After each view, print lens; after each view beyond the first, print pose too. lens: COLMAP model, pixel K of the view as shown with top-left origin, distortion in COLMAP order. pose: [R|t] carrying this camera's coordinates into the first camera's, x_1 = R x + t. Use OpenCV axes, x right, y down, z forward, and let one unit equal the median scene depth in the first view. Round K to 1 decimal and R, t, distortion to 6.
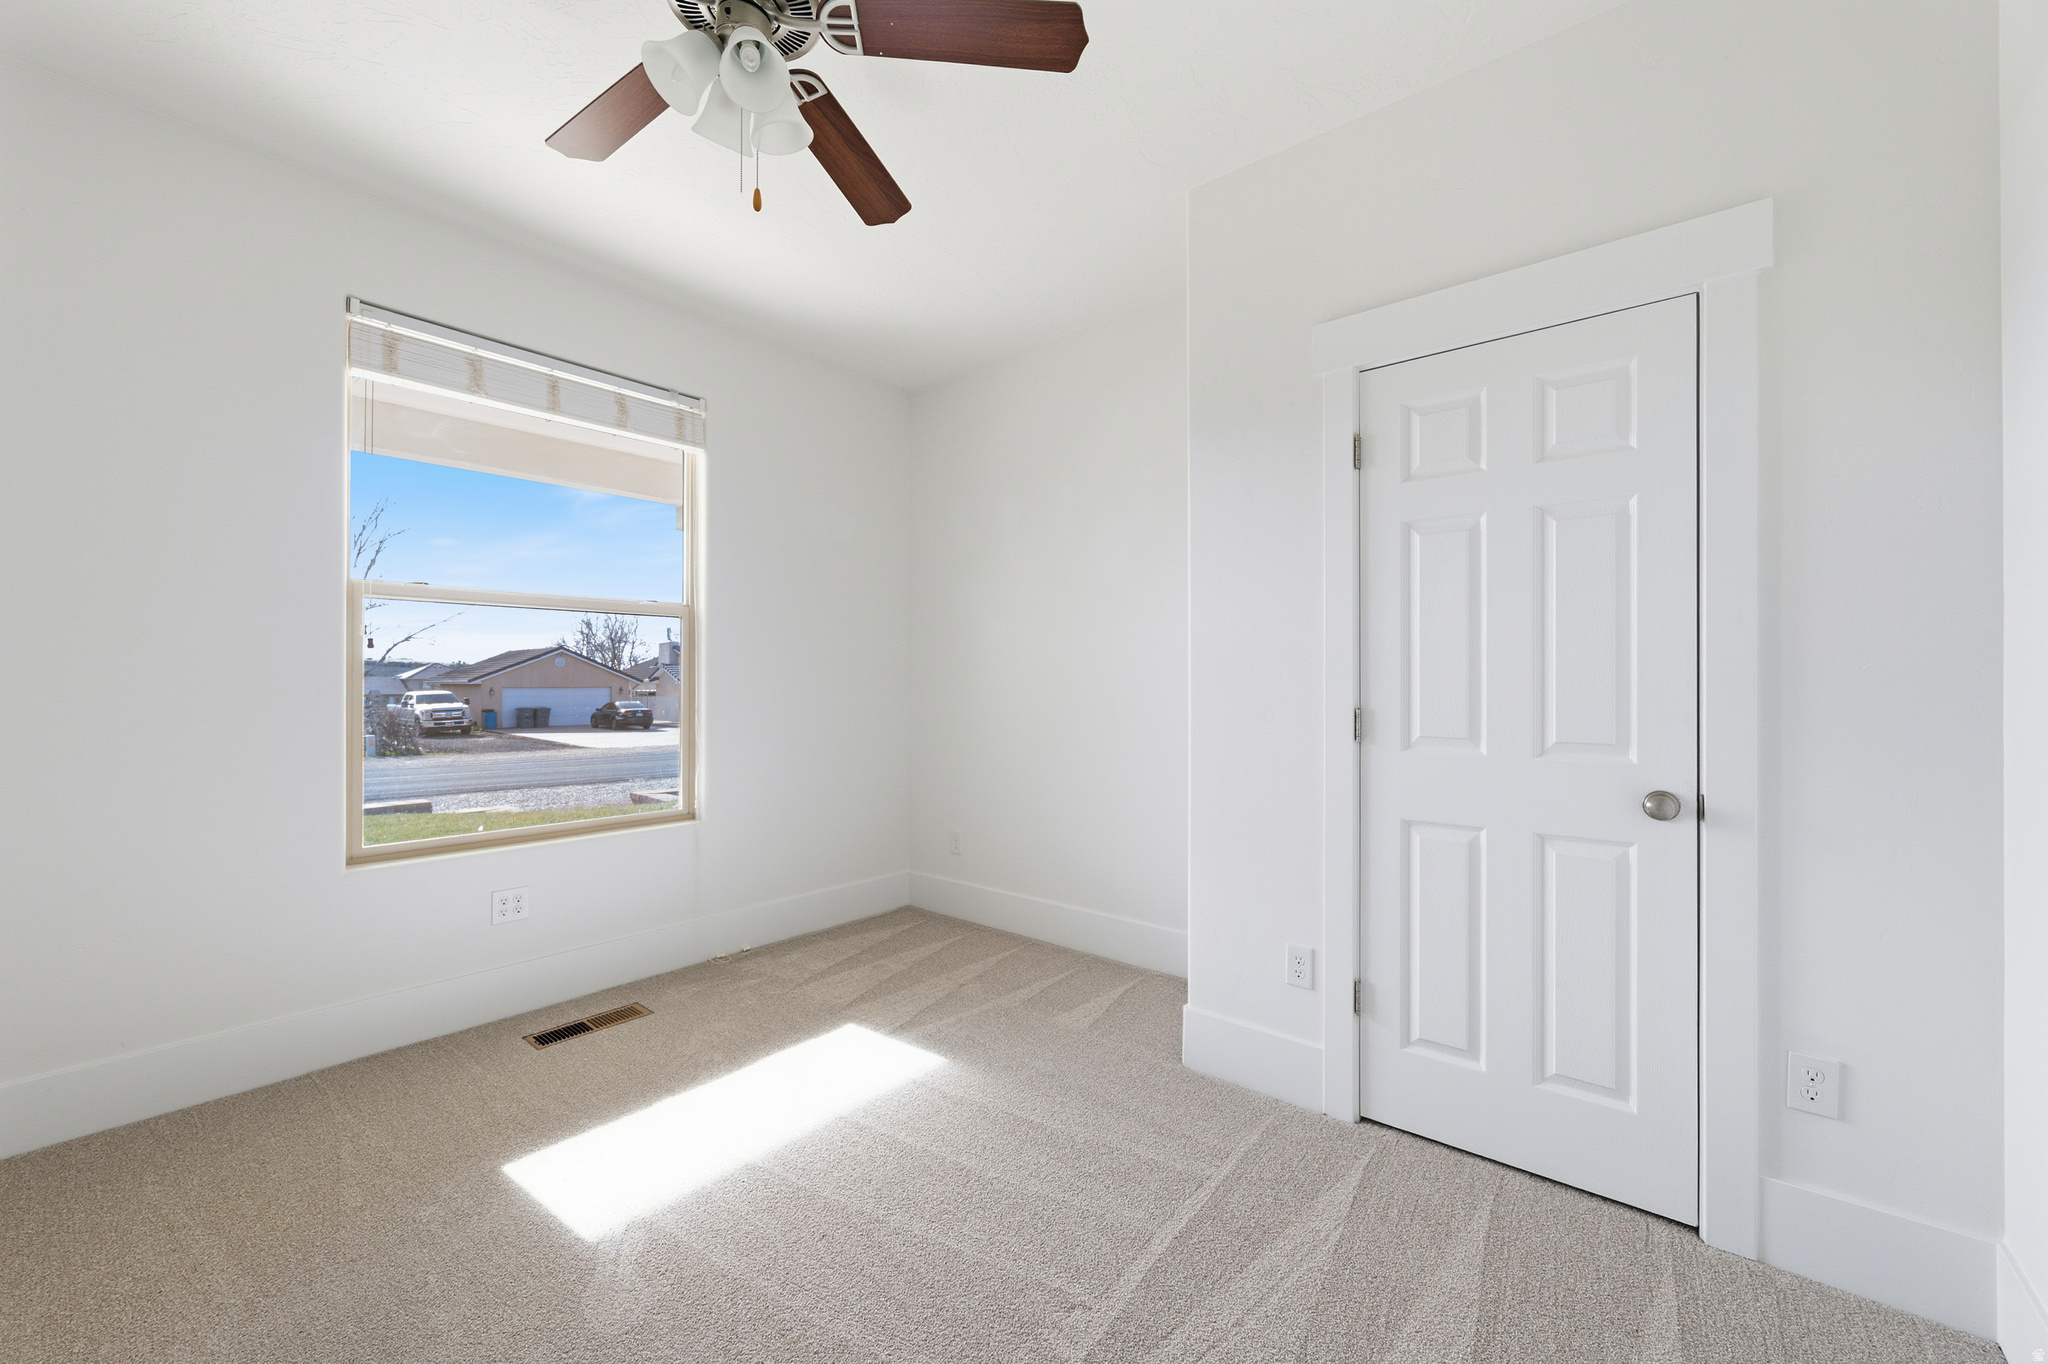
lens RADIAL K [[806.3, 0, 1024.4], [0, 806.3, 679.1], [0, 0, 1]] dist [0.000891, 0.000072]
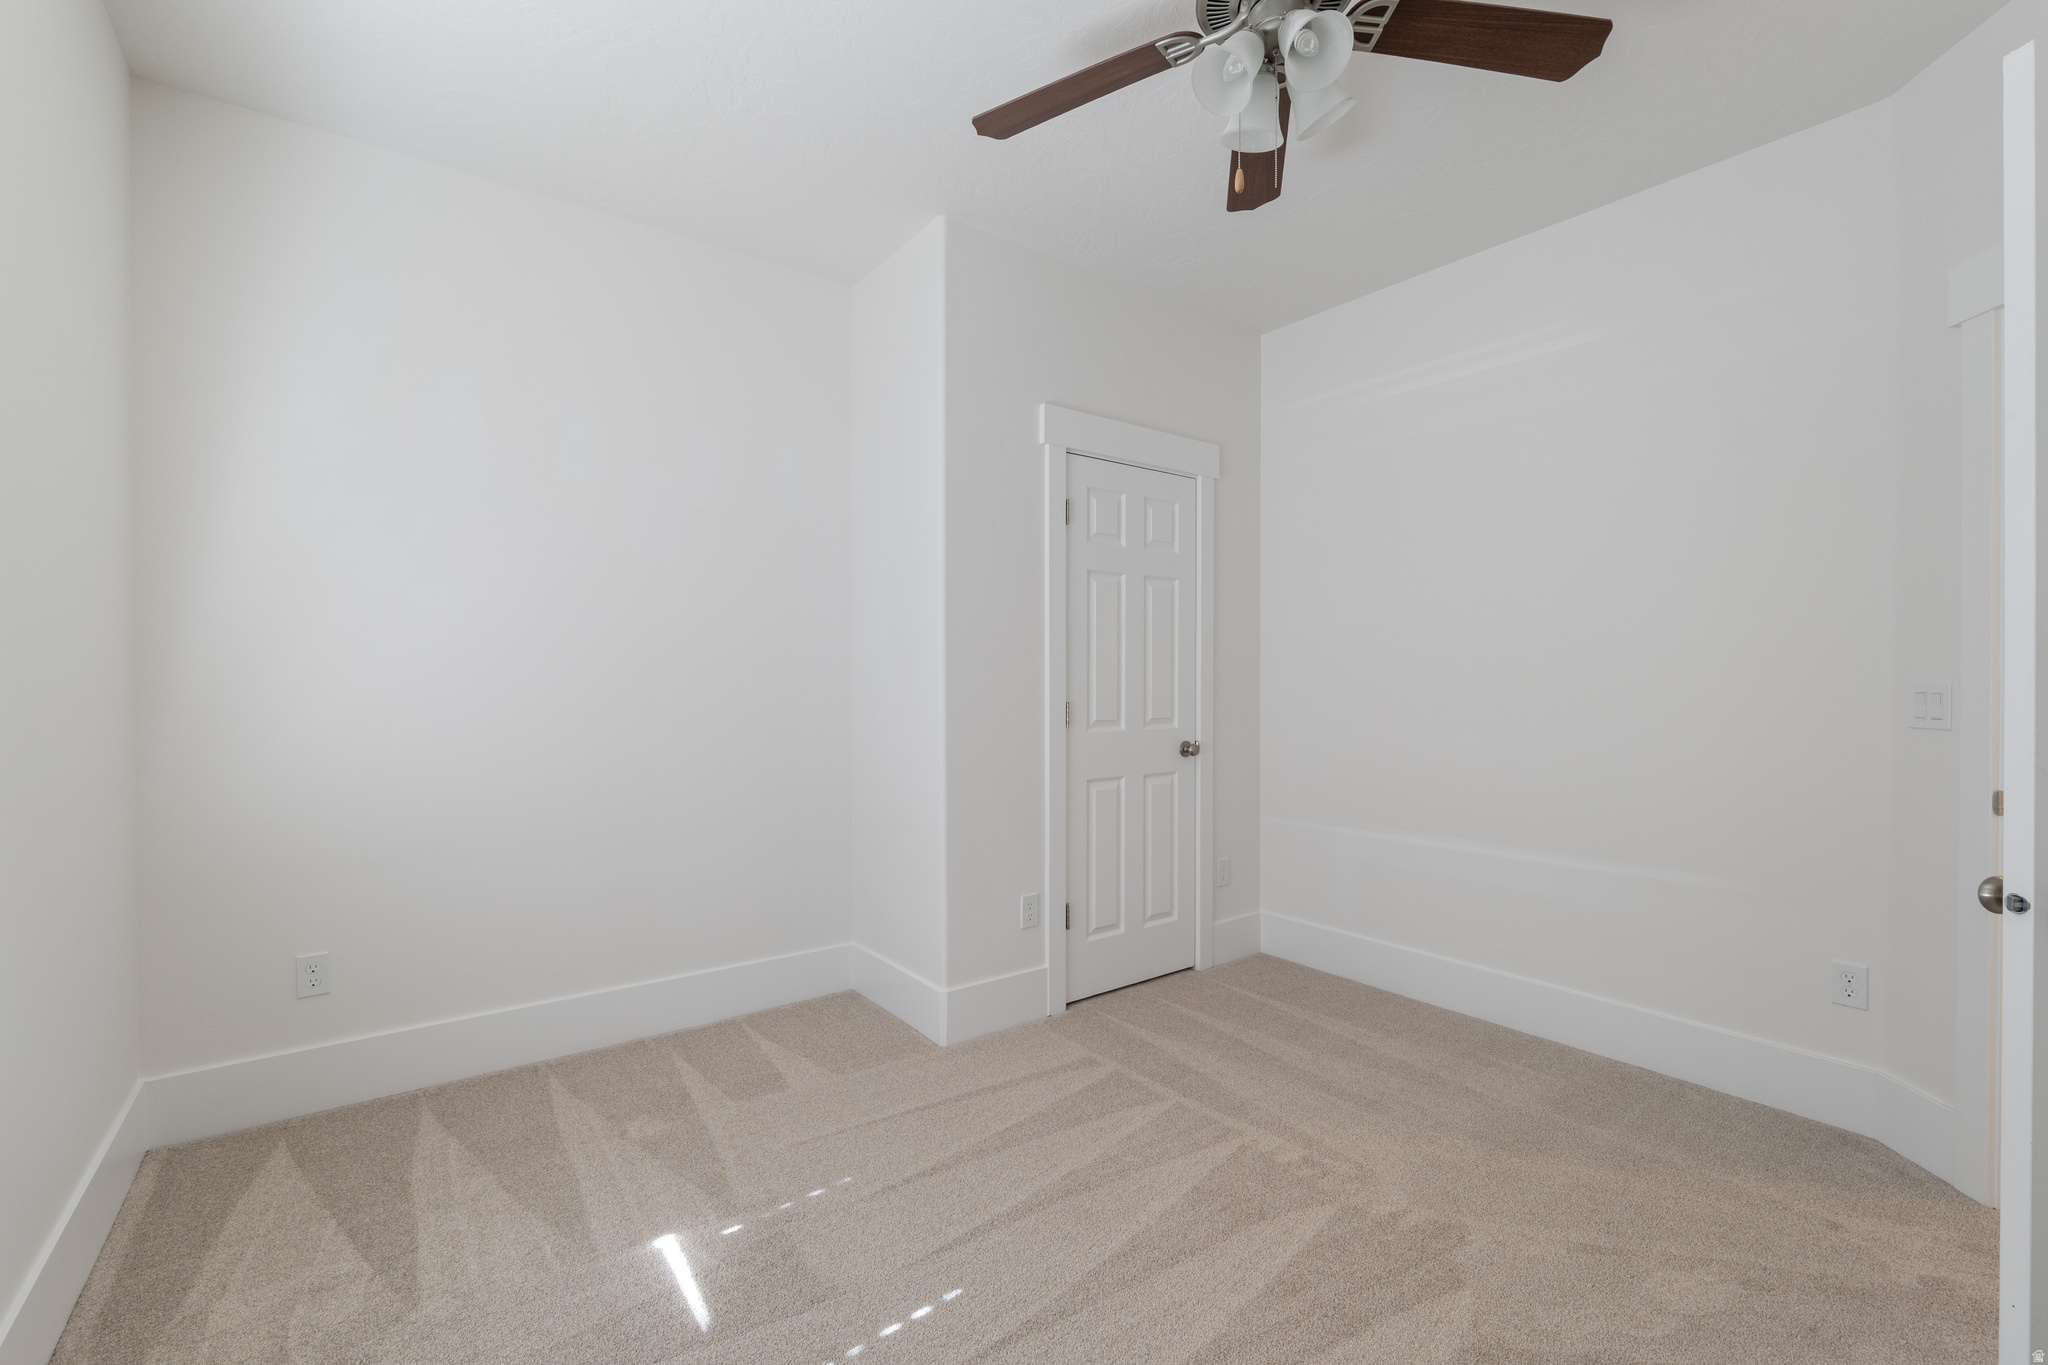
lens RADIAL K [[880.7, 0, 1025.5], [0, 880.7, 685.4], [0, 0, 1]] dist [0.002525, 0.000056]
pose [[0.225492, -0.009947, 0.974194, -1.048206], [-0.007400, 0.999902, 0.011922, -0.009242], [-0.974217, -0.009897, 0.225396, 0.746860]]
